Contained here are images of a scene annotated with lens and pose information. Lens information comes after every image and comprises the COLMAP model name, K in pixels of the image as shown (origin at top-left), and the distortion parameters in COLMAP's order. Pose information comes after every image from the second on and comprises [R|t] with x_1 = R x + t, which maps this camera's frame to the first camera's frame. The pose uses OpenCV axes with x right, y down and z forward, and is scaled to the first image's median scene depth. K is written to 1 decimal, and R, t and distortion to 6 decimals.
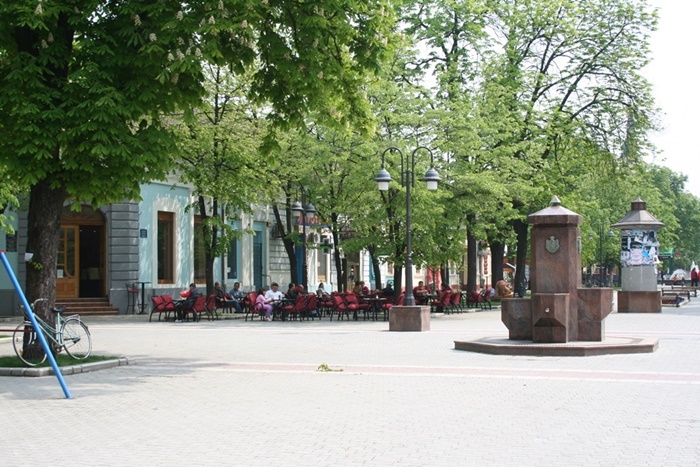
lens RADIAL K [[1205.4, 0, 338.9], [0, 1205.4, 261.6], [0, 0, 1]] dist [-0.009910, 0.000000]
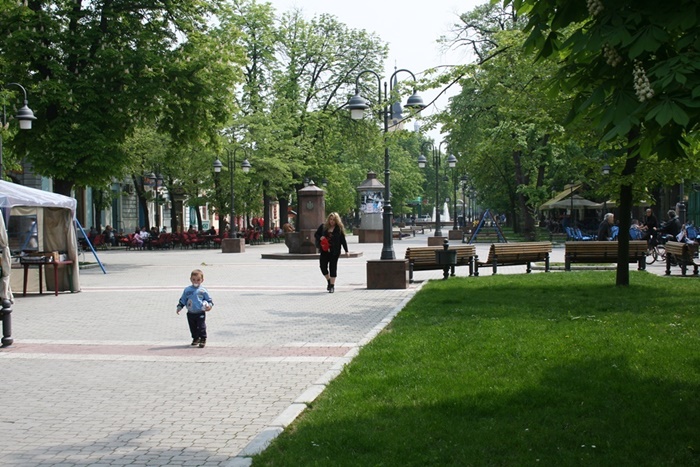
lens RADIAL K [[990.7, 0, 350.5], [0, 990.7, 232.4], [0, 0, 1]] dist [-0.204987, 0.000000]
pose [[0.980531, -0.010402, 0.196088, -0.029581], [0.005657, 0.999678, 0.024745, -0.003625], [-0.196282, -0.023154, 0.980274, -0.233269]]
